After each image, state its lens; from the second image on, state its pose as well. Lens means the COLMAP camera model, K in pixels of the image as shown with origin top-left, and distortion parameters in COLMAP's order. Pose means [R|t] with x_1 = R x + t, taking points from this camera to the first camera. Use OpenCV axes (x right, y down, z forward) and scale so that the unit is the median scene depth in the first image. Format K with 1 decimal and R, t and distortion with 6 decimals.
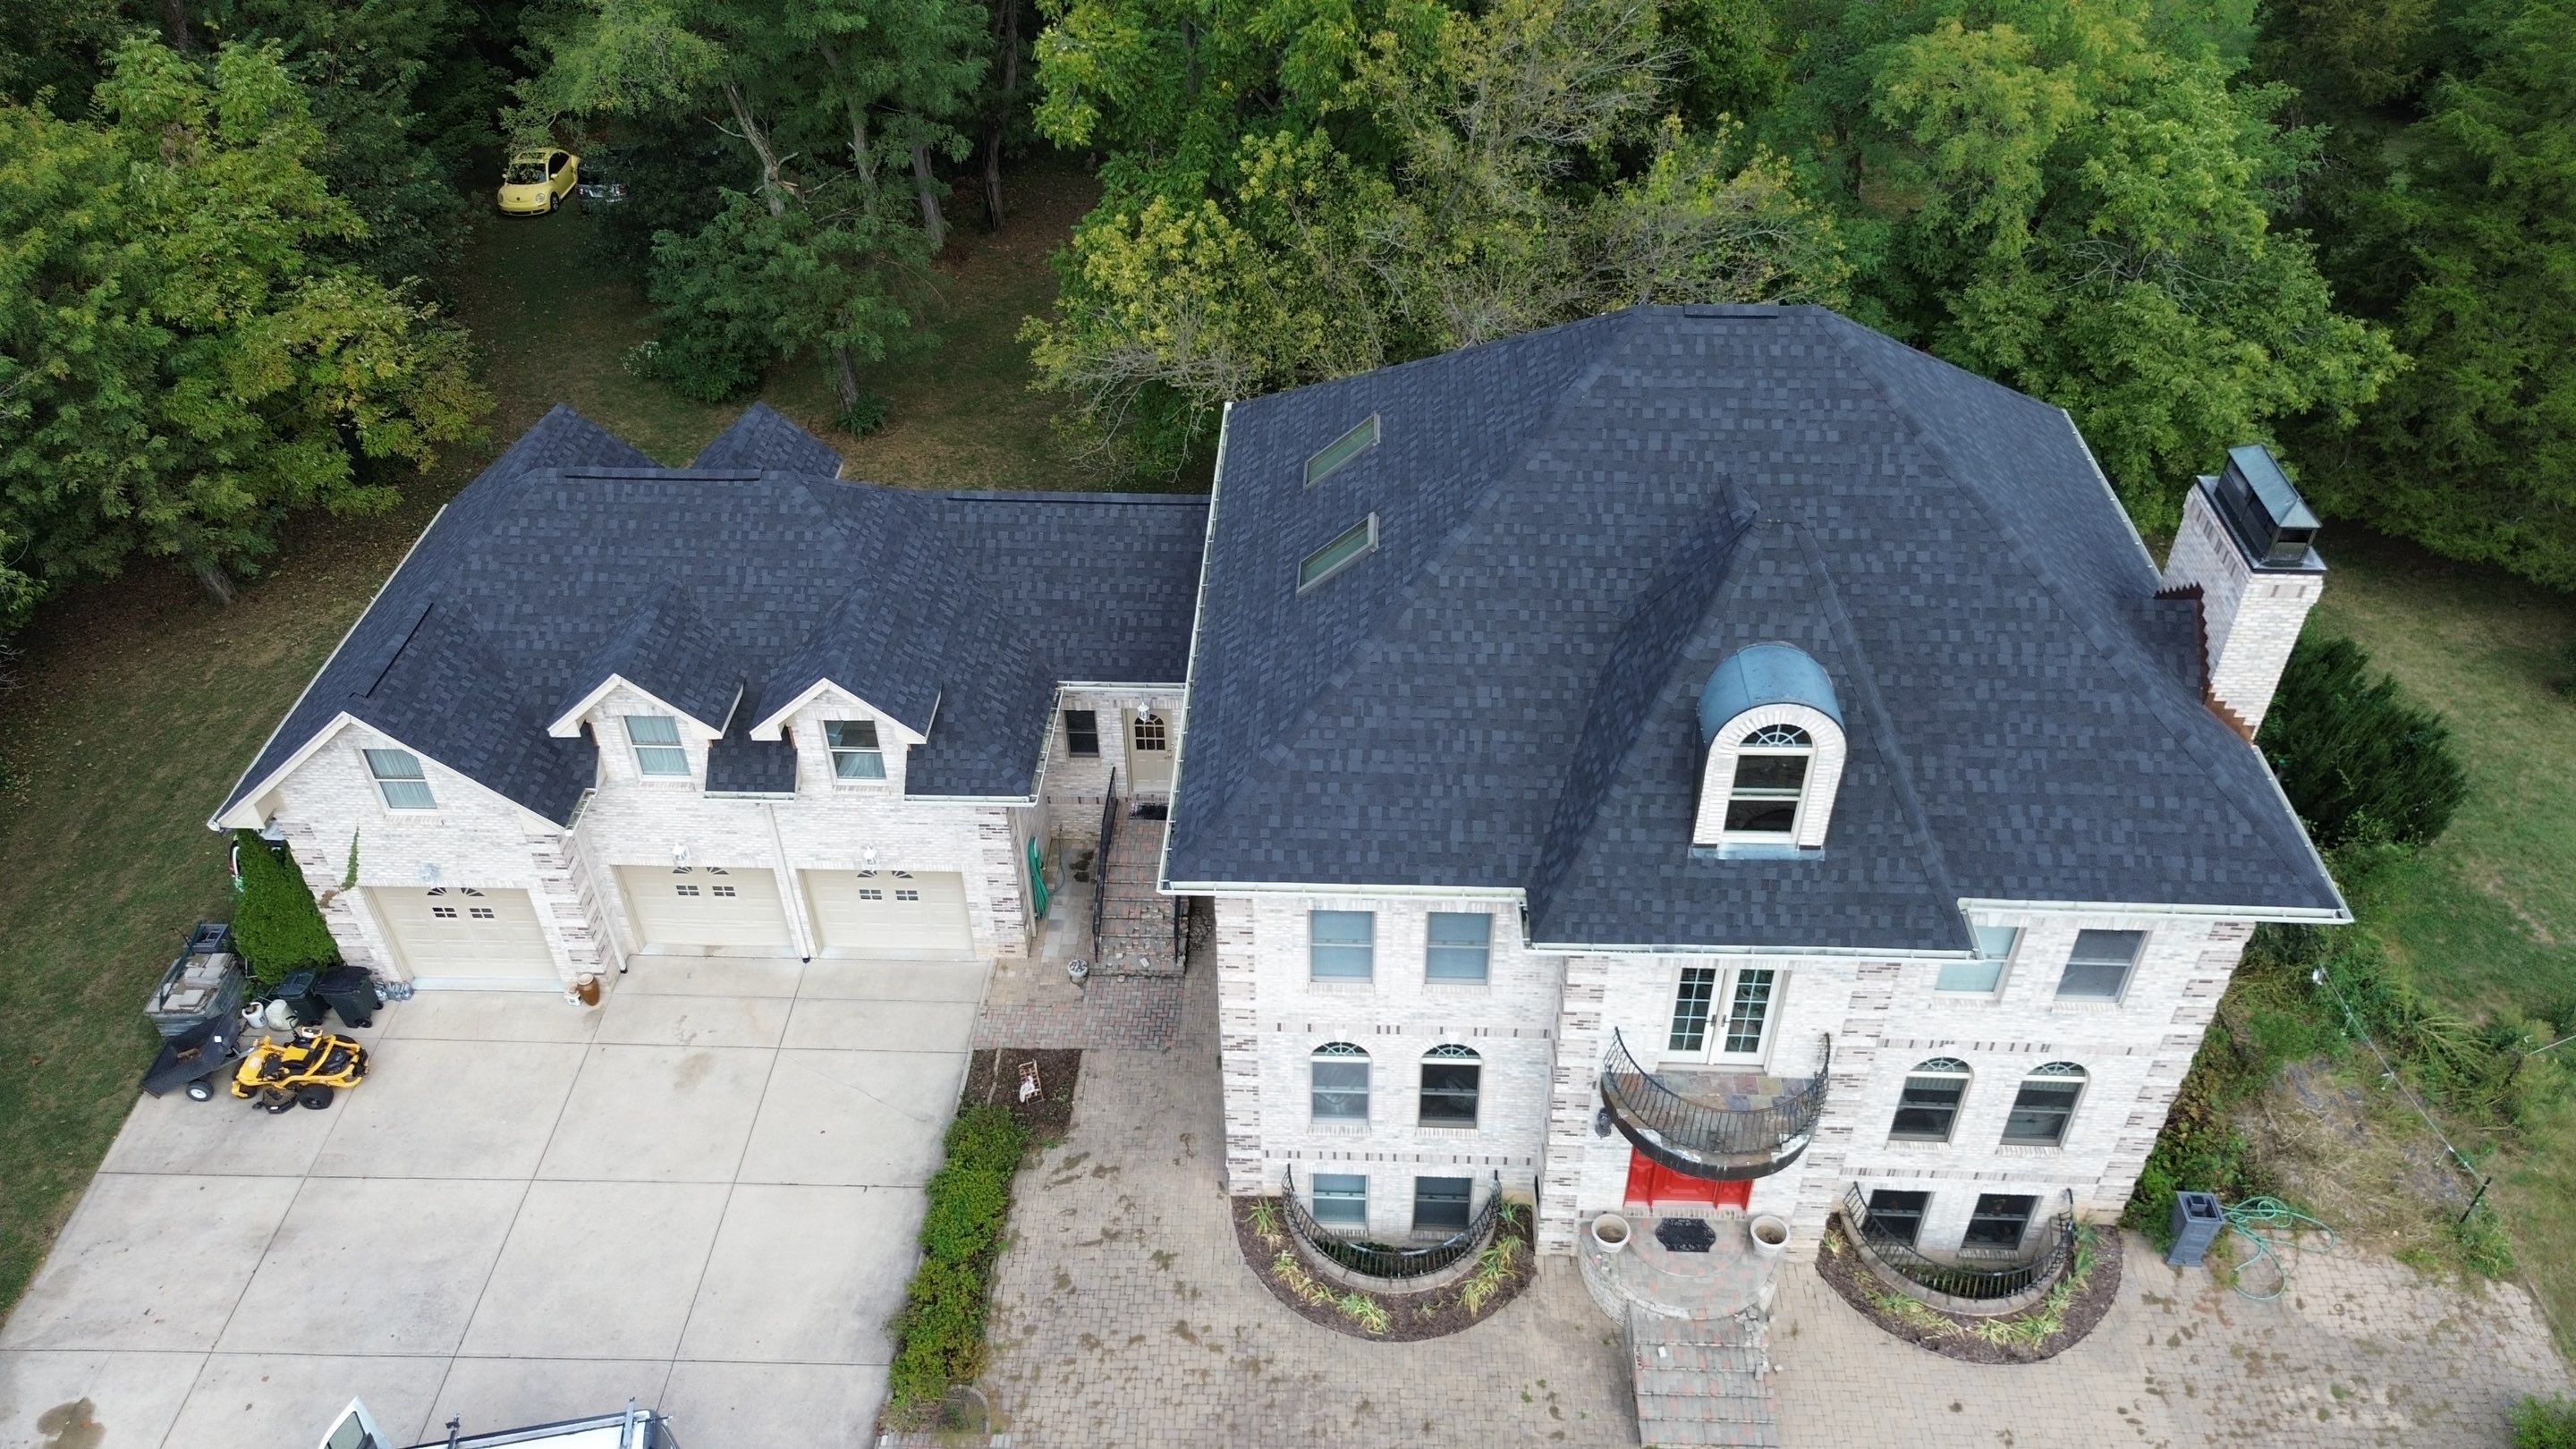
lens RADIAL K [[1826.9, 0, 1293.2], [0, 1826.9, 719.6], [0, 0, 1]] dist [0.068373, -0.067180]
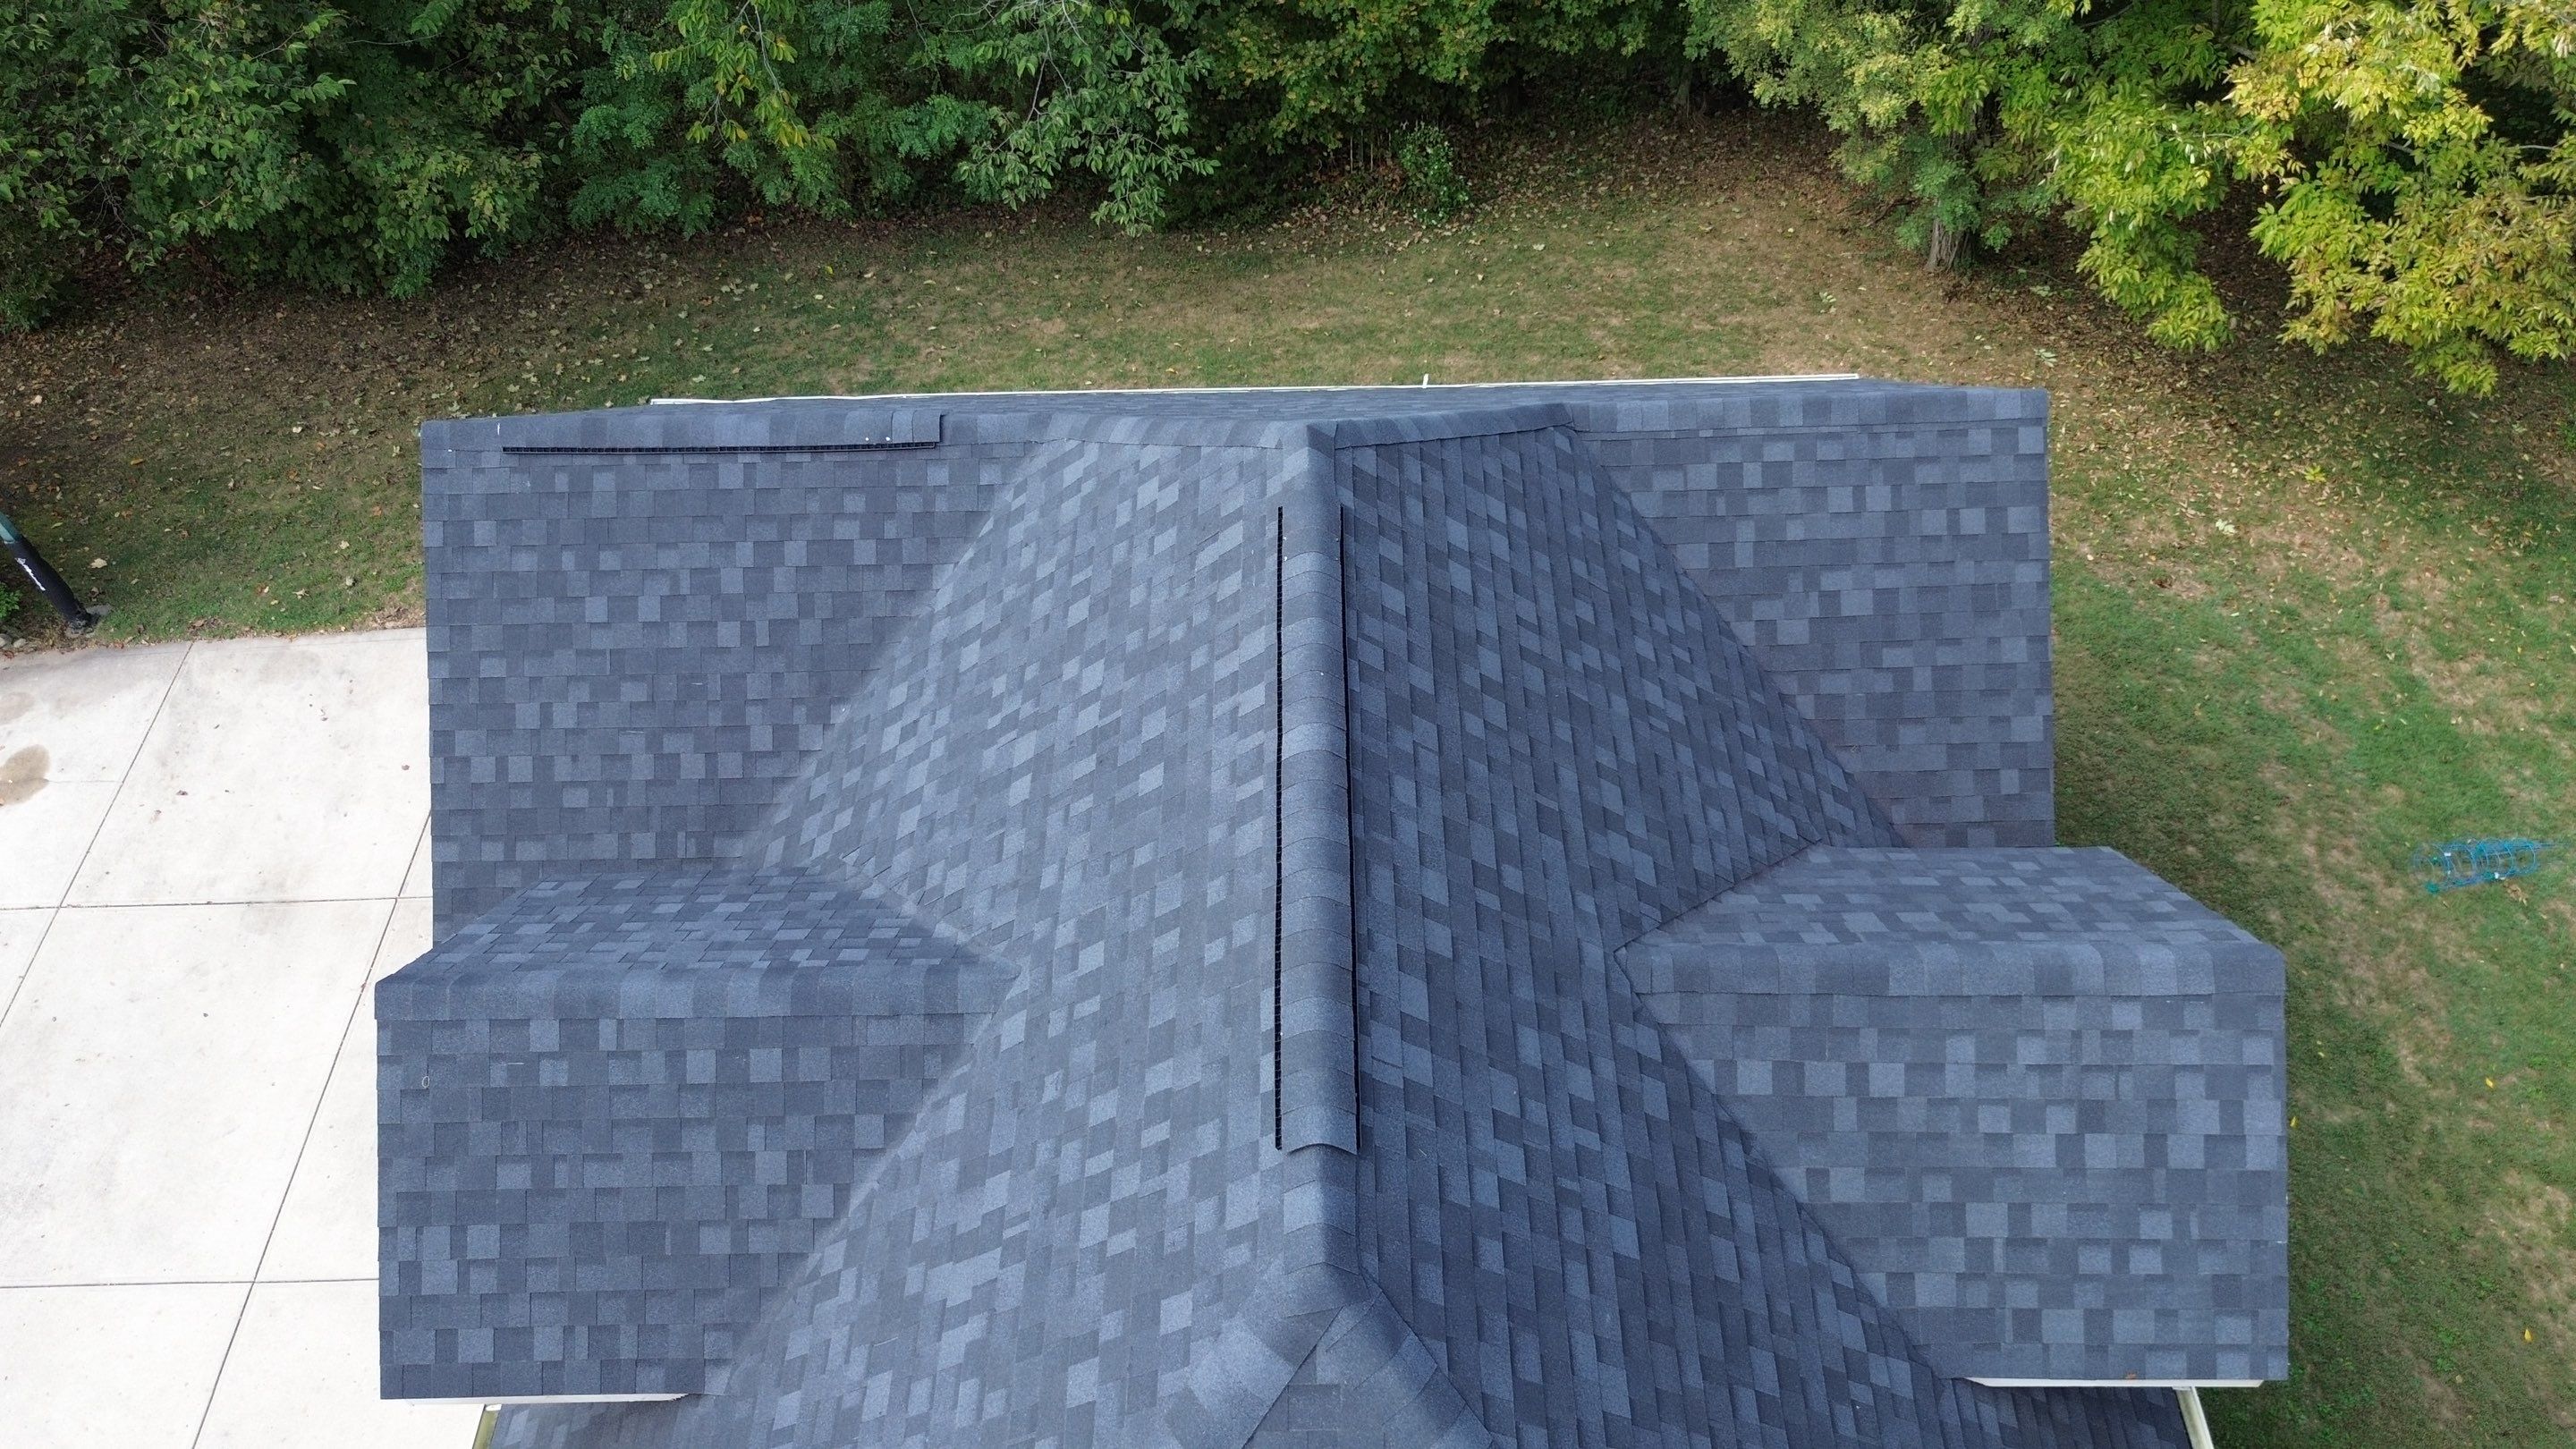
lens RADIAL K [[1826.9, 0, 1291.7], [0, 1826.9, 718.9], [0, 0, 1]] dist [0.068373, -0.067180]
pose [[0.046217, 0.778503, -0.625937, -0.198699], [-0.615209, 0.515854, 0.596164, -0.284576], [0.787008, 0.357530, 0.502783, 0.884575]]
